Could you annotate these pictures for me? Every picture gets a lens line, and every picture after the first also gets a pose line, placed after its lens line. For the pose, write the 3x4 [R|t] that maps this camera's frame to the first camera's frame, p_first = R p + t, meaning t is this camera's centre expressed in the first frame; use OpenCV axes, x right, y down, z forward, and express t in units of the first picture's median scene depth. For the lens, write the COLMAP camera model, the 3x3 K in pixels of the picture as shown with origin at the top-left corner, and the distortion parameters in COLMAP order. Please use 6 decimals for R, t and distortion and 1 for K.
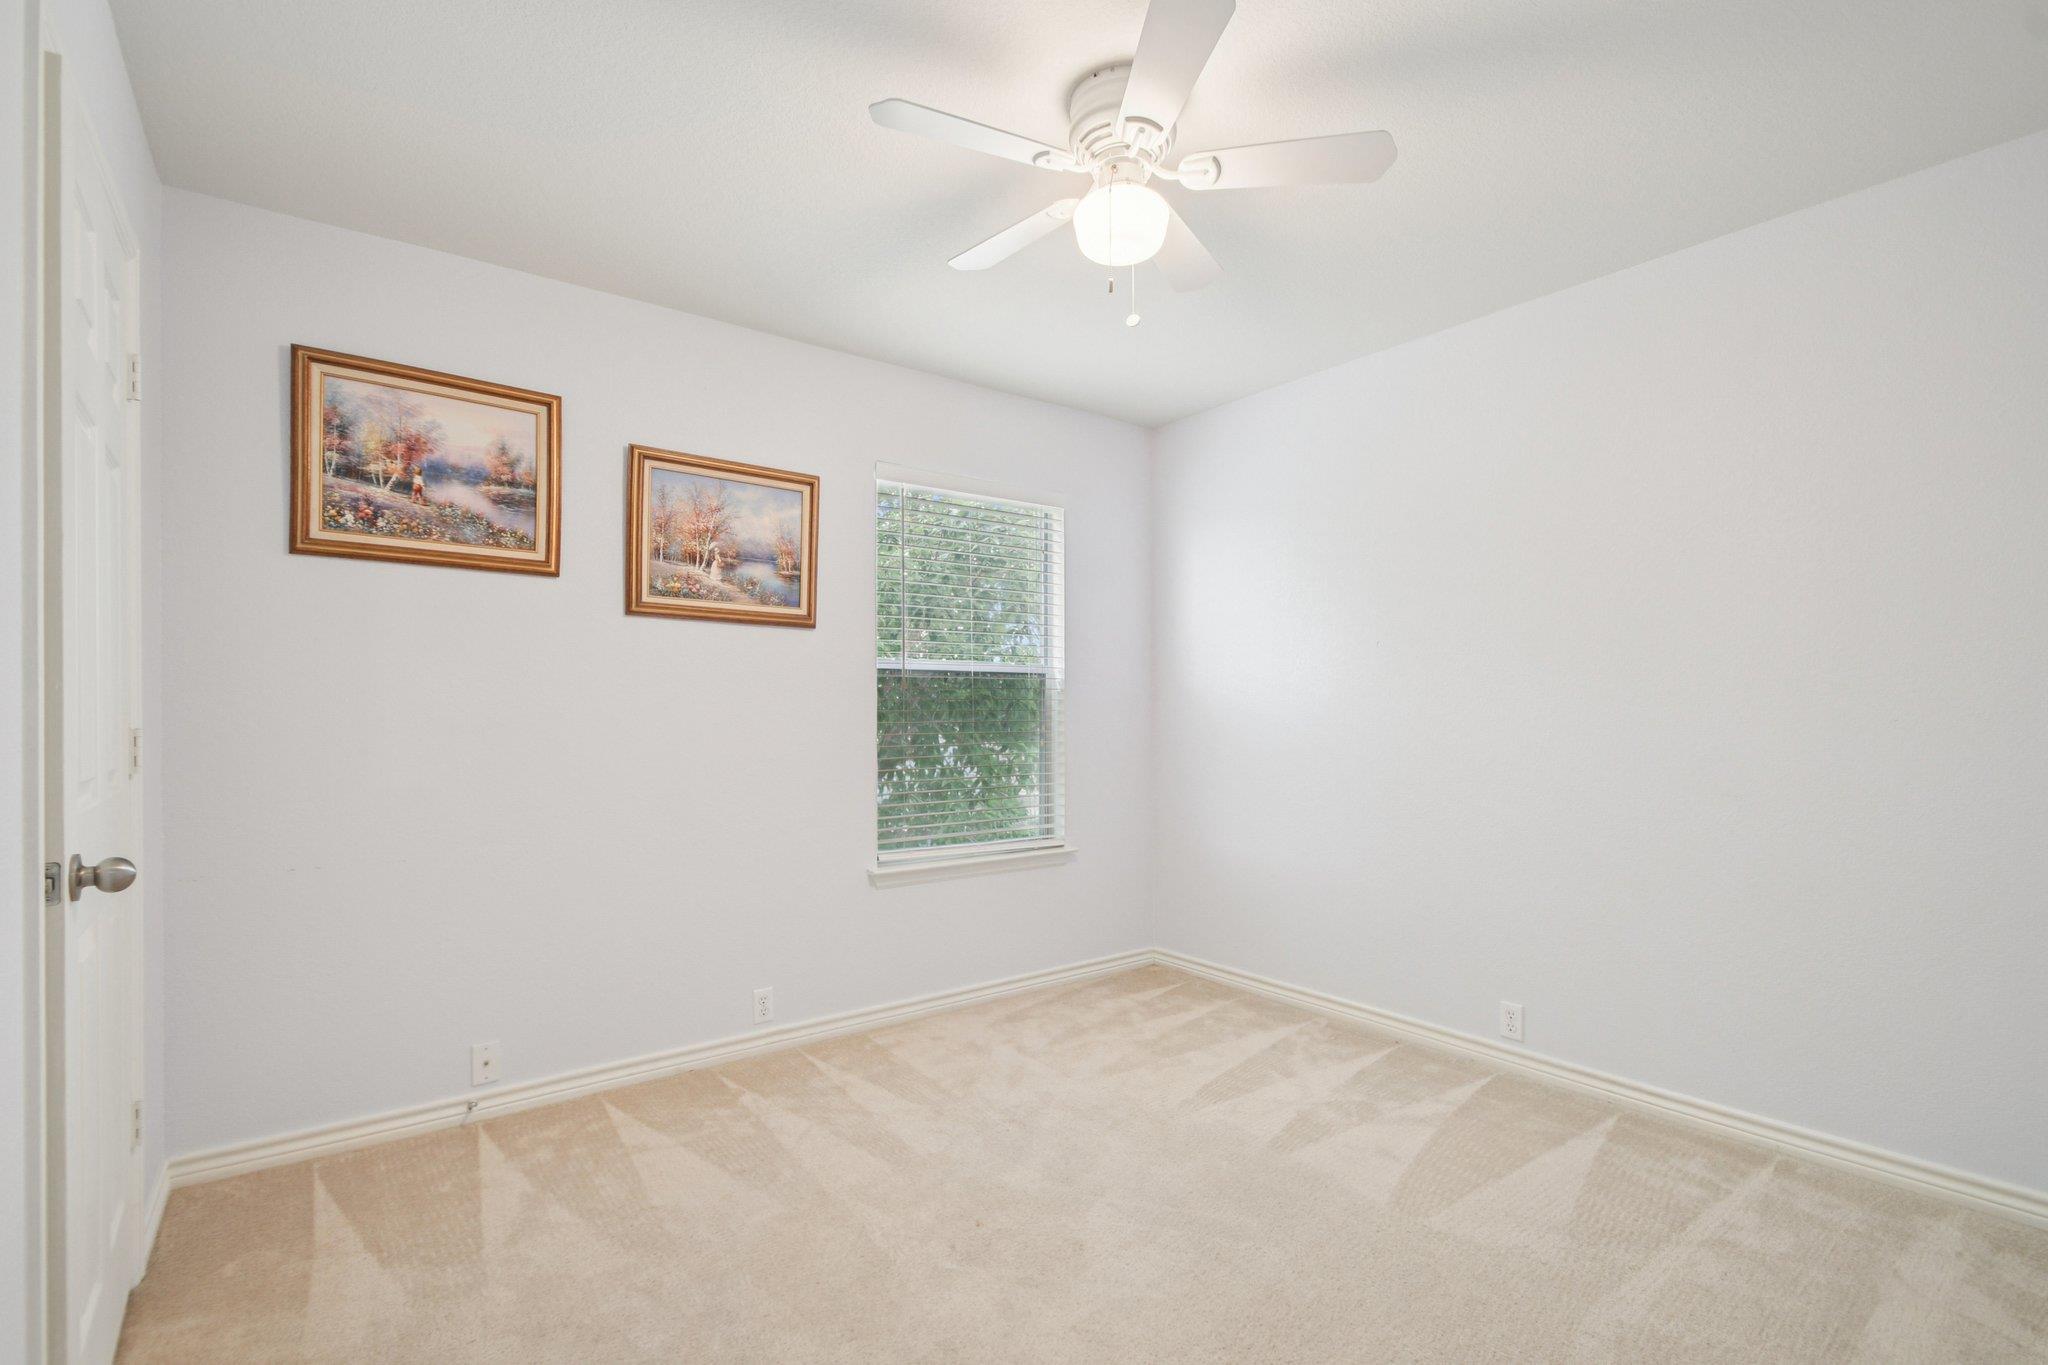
lens RADIAL K [[928.1, 0, 1020.8], [0, 928.1, 712.7], [0, 0, 1]] dist [0.000653, -0.000154]
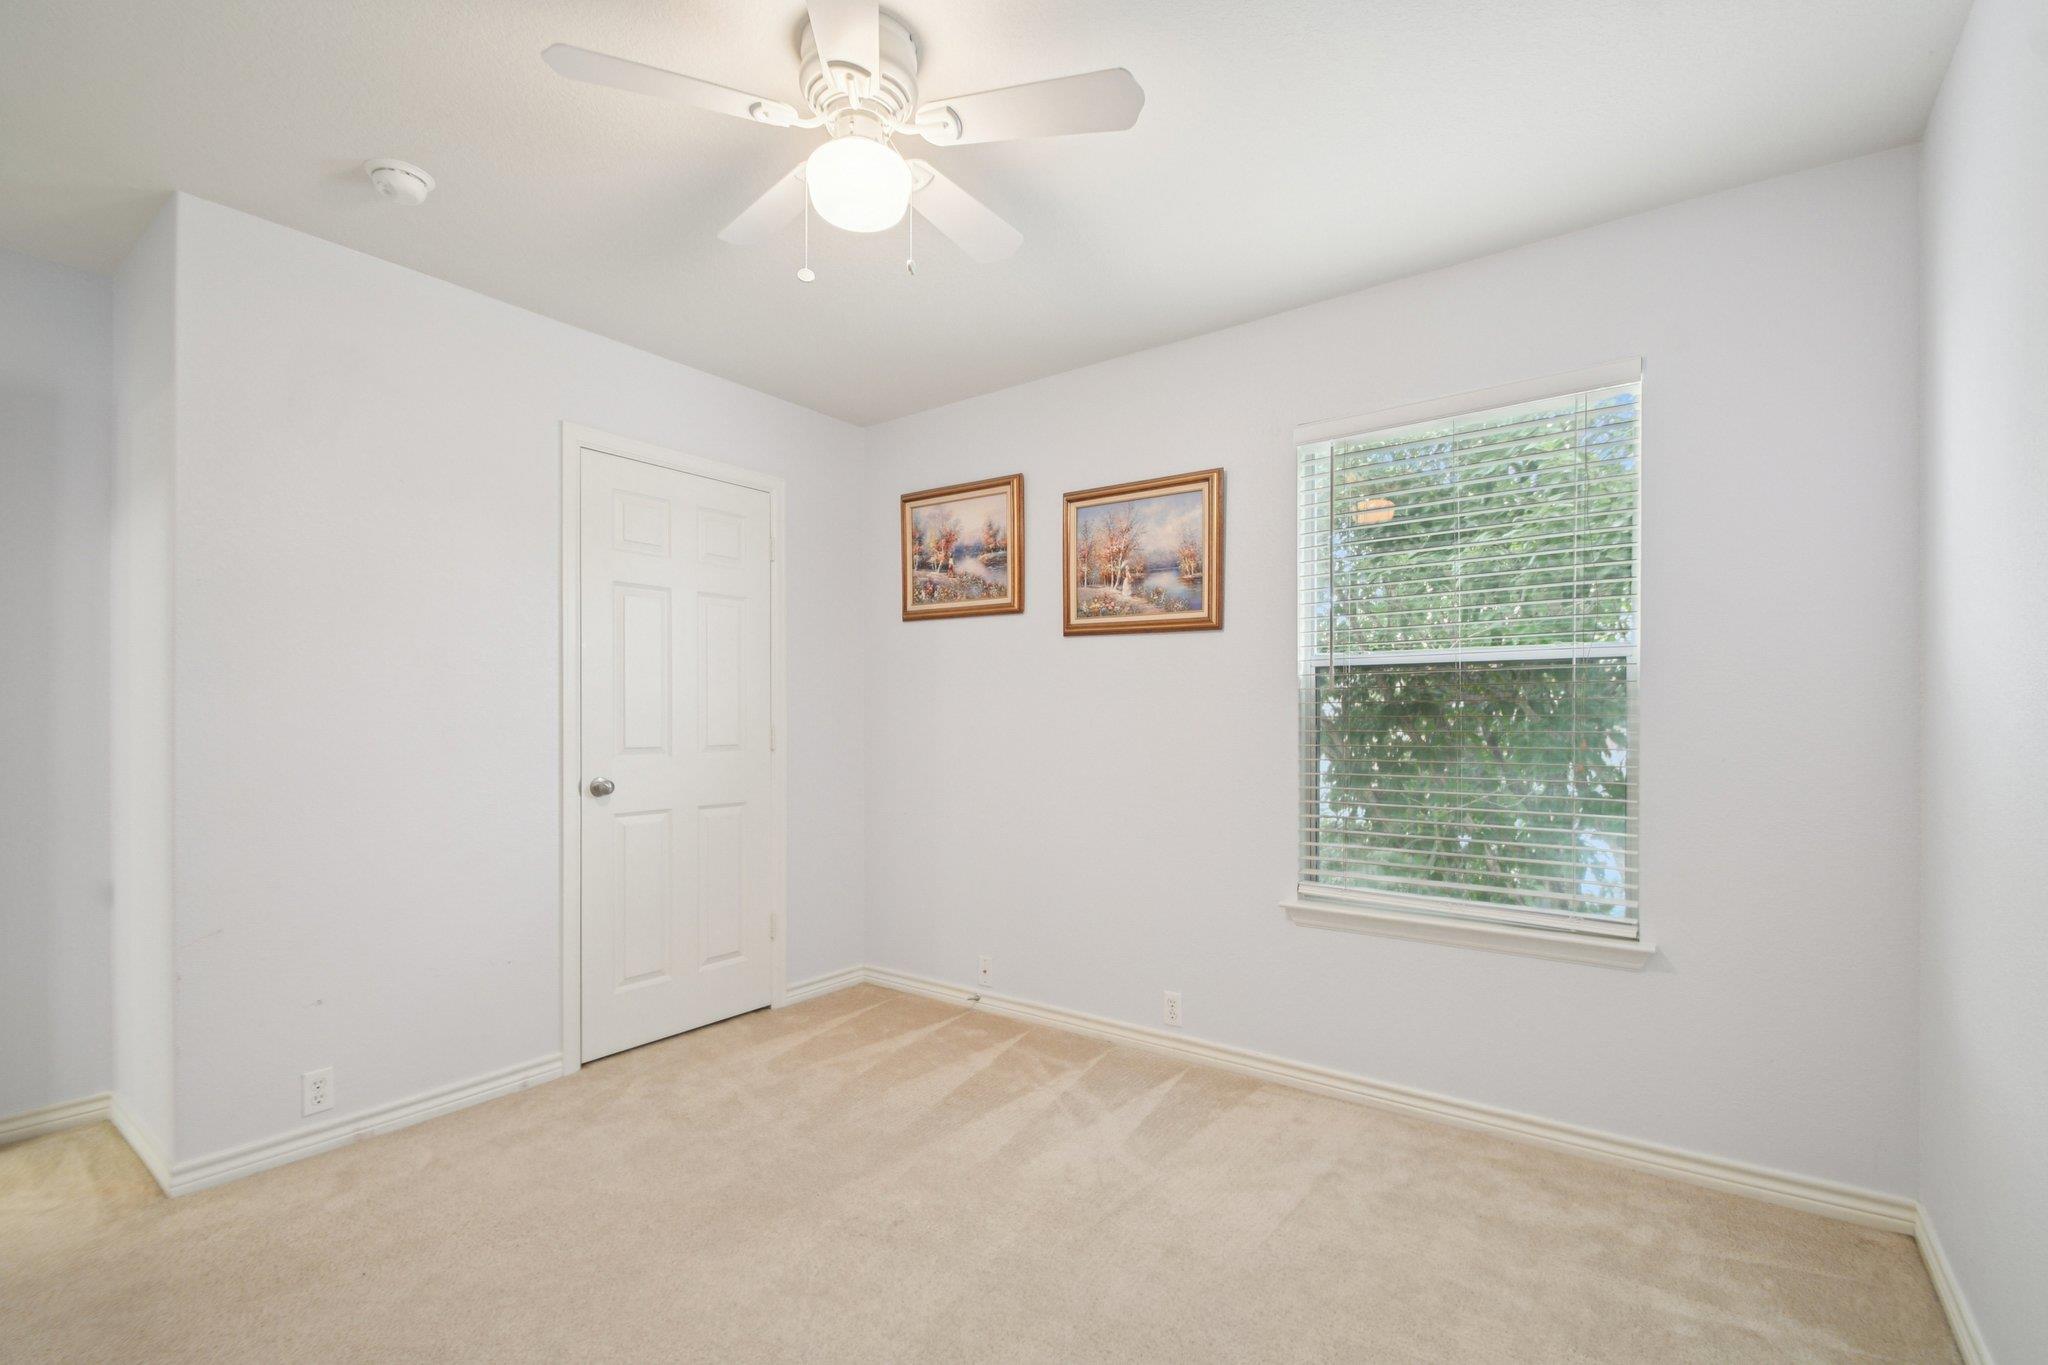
lens RADIAL K [[928.1, 0, 1020.8], [0, 928.1, 712.7], [0, 0, 1]] dist [0.000653, -0.000154]
pose [[0.274616, -0.001919, -0.961552, 0.695528], [0.000767, 0.999998, -0.001777, -0.005429], [0.961554, -0.000250, 0.274617, 0.605048]]
